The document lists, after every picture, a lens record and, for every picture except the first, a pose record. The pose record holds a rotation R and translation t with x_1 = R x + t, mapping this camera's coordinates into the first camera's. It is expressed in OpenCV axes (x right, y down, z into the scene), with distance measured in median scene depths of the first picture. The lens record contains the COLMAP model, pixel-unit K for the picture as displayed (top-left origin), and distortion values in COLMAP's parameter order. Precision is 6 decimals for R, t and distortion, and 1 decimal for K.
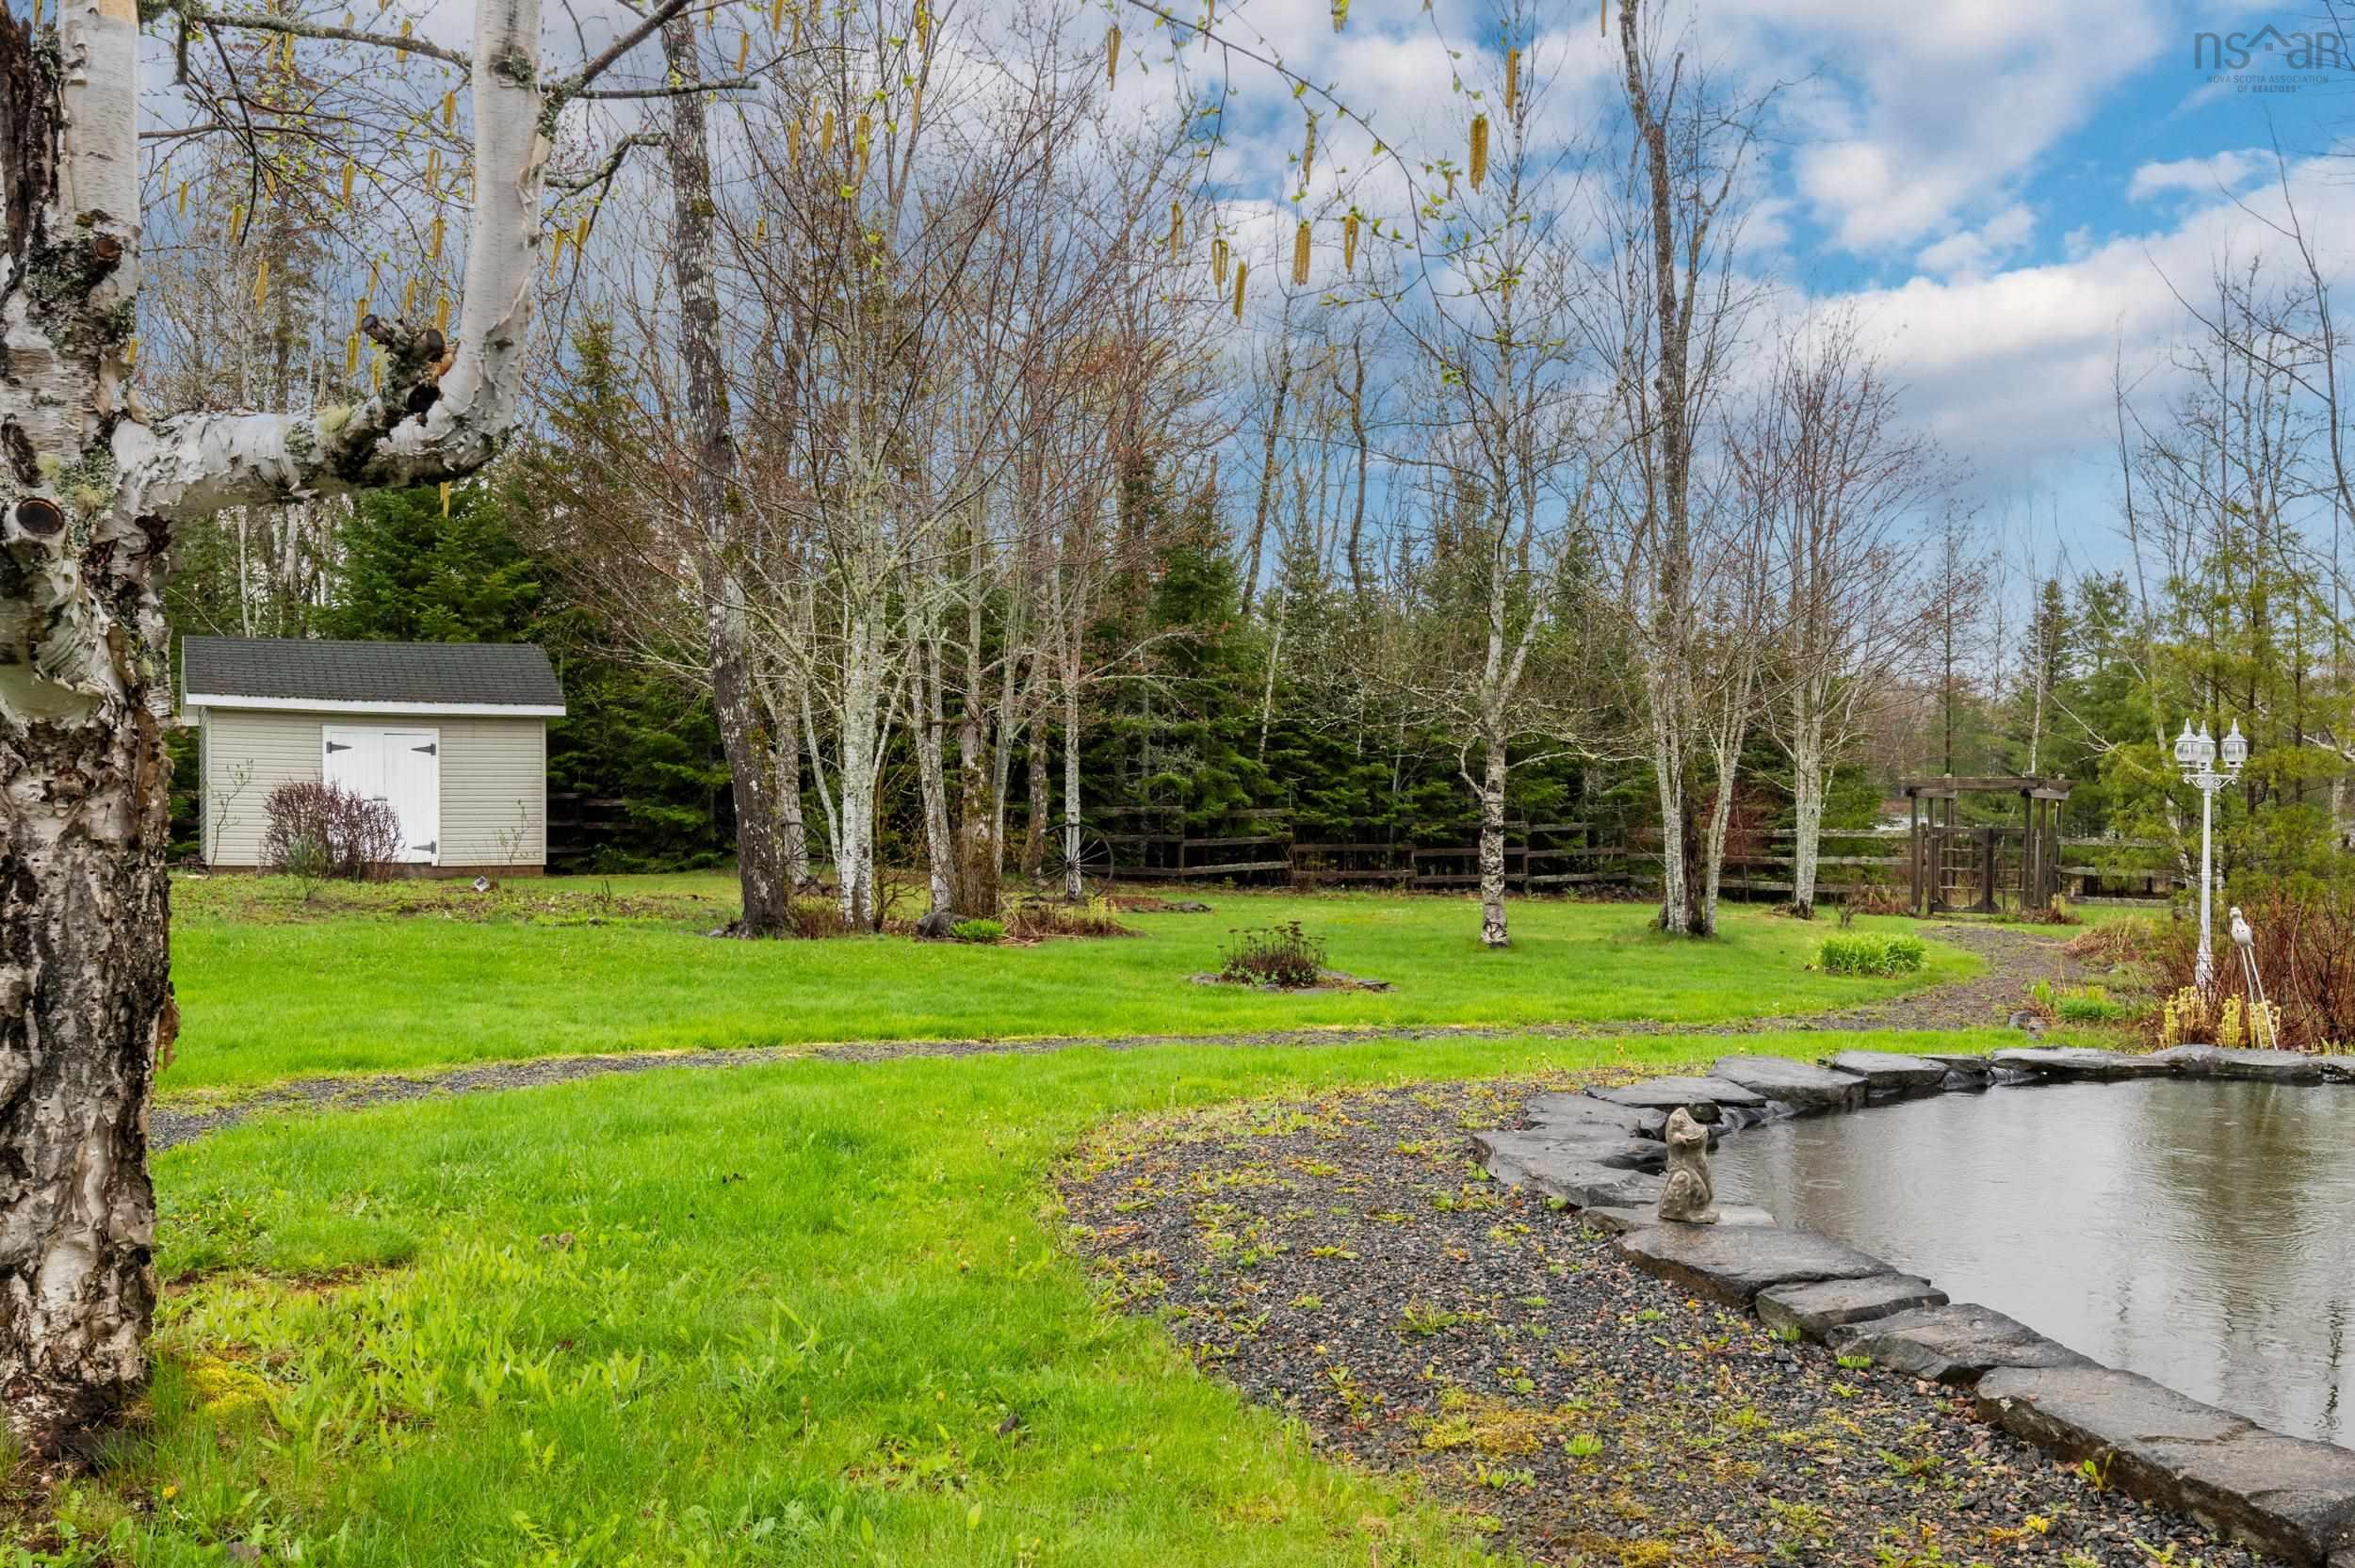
lens RADIAL K [[2152.8, 0, 1177.5], [0, 2152.8, 784.0], [0, 0, 1]] dist [-0.005183, -0.005519]
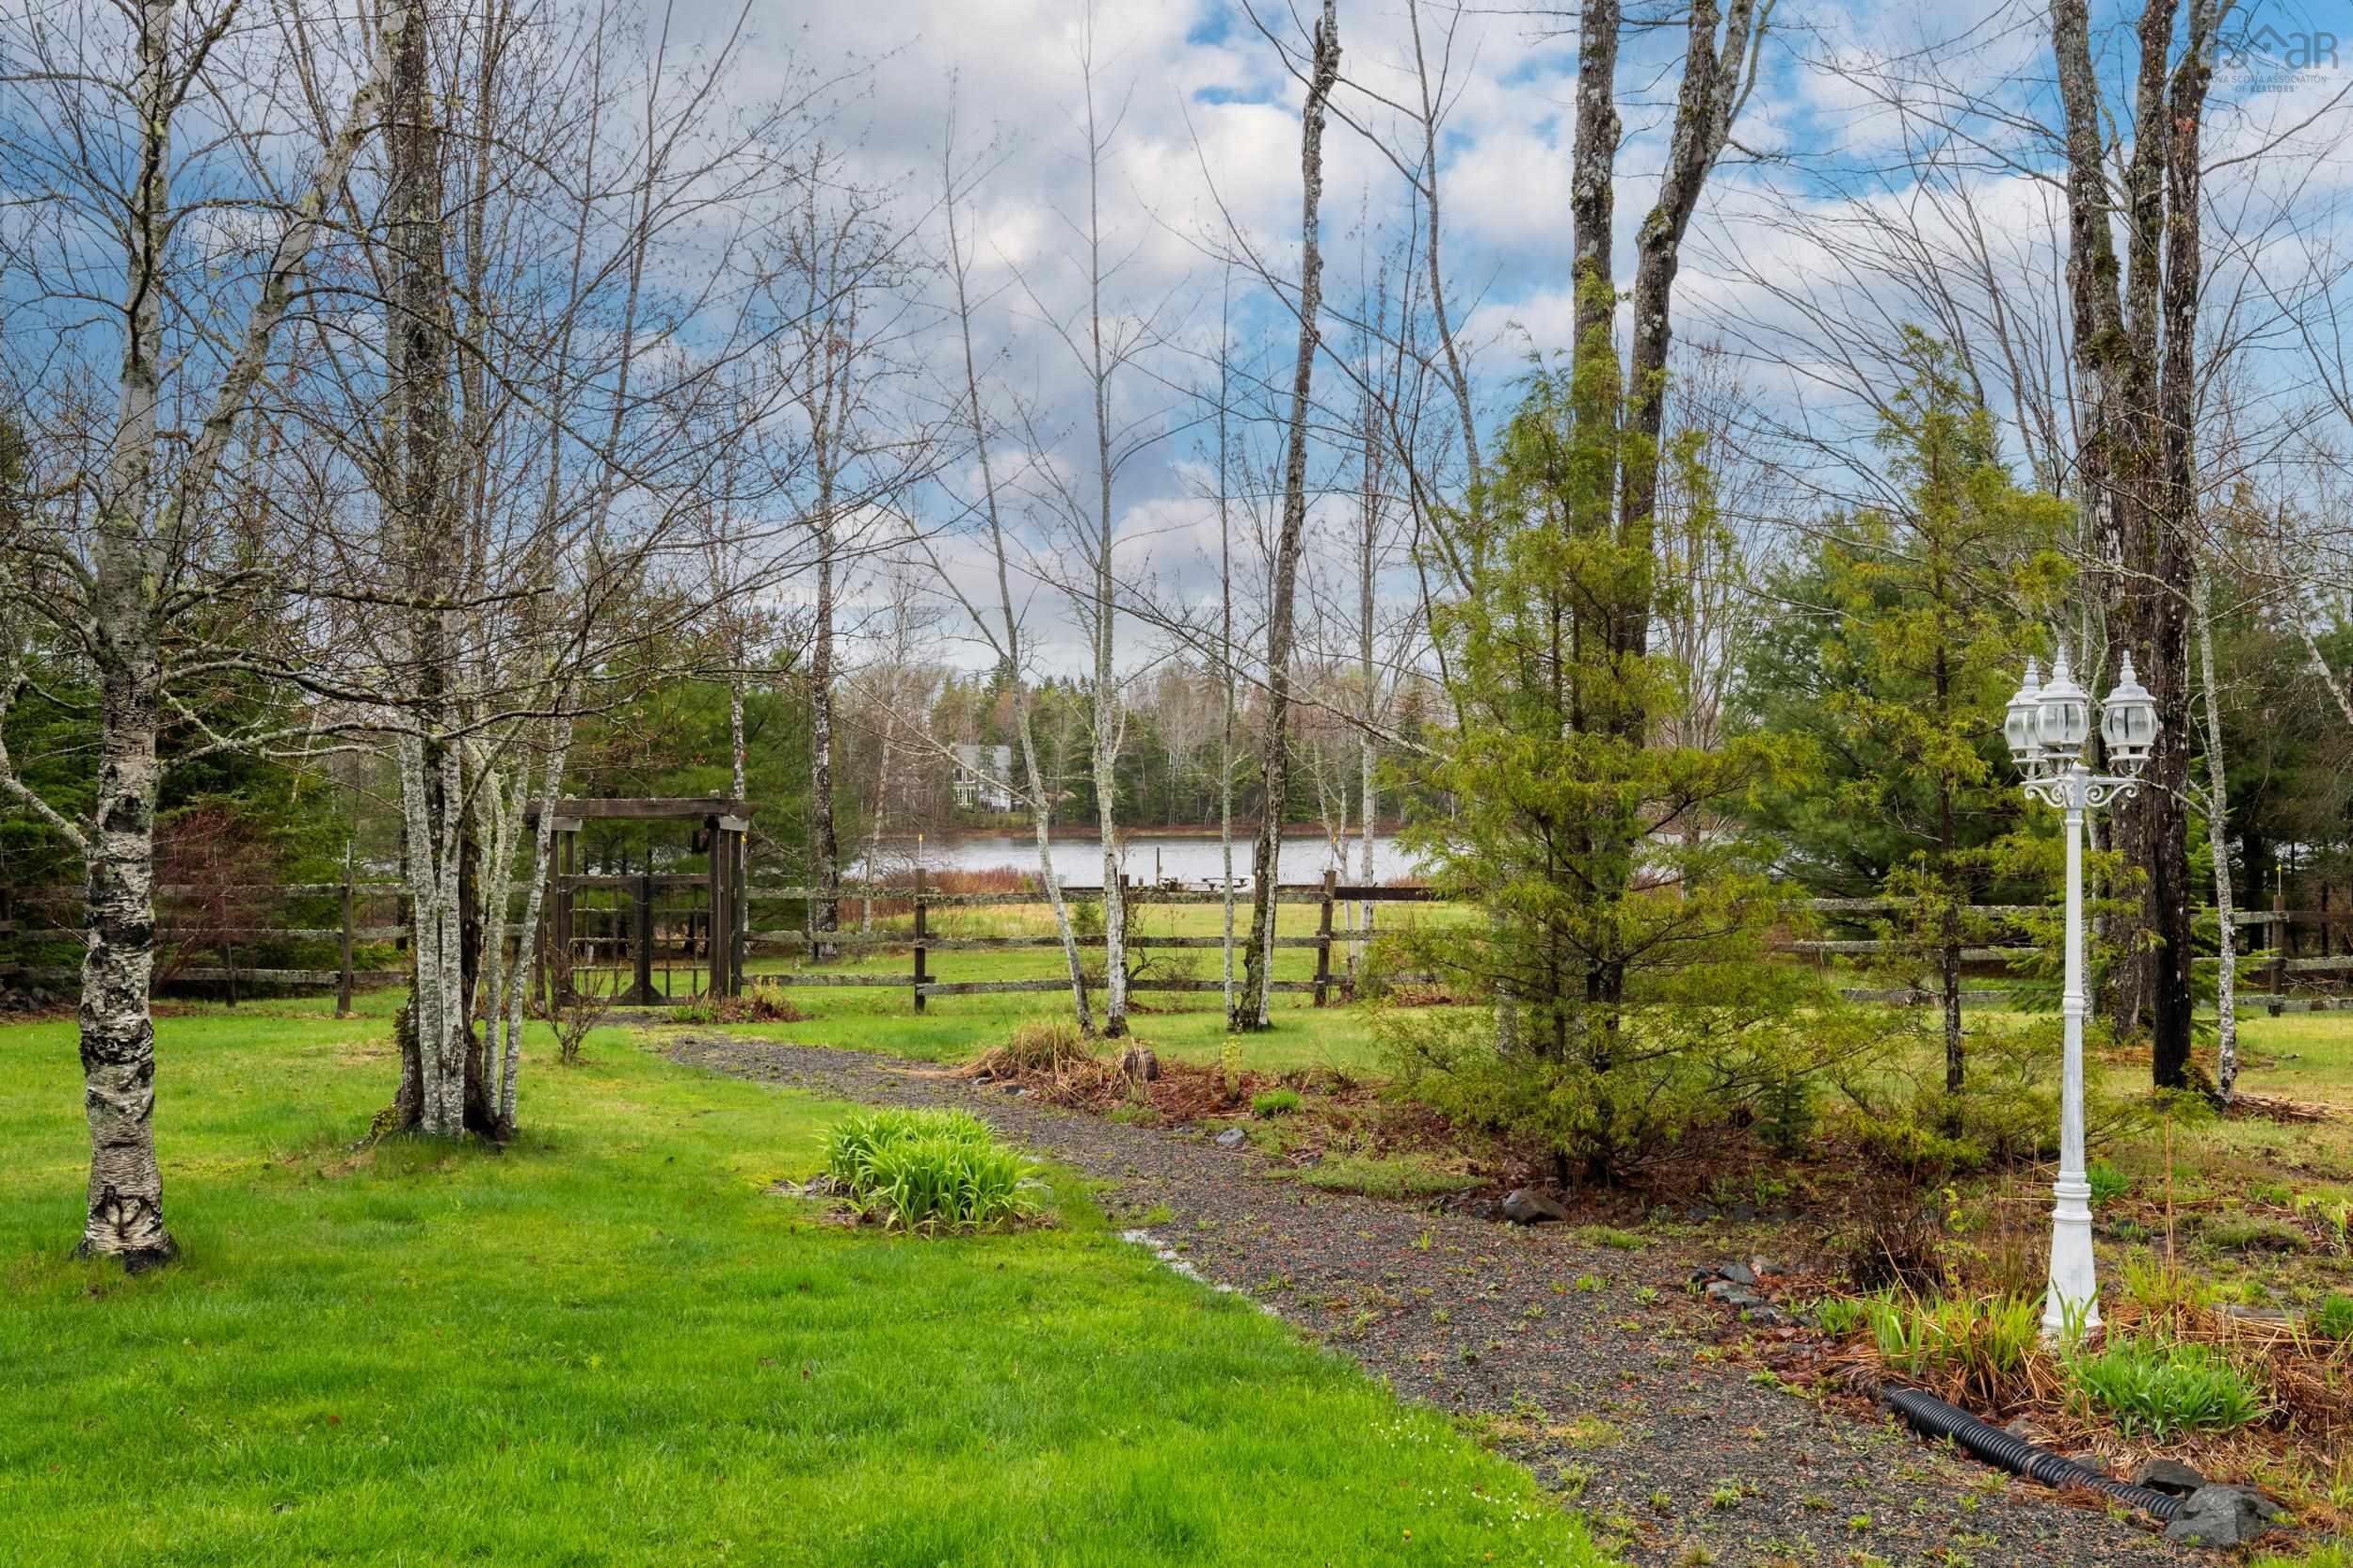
lens RADIAL K [[2401.2, 0, 1176.5], [0, 2401.2, 784.0], [0, 0, 1]] dist [-0.005717, -0.005301]
pose [[0.744350, 0.001461, 0.667788, 0.010388], [0.006989, 0.999926, -0.009977, 0.001139], [-0.667753, 0.012094, 0.744285, 0.585202]]
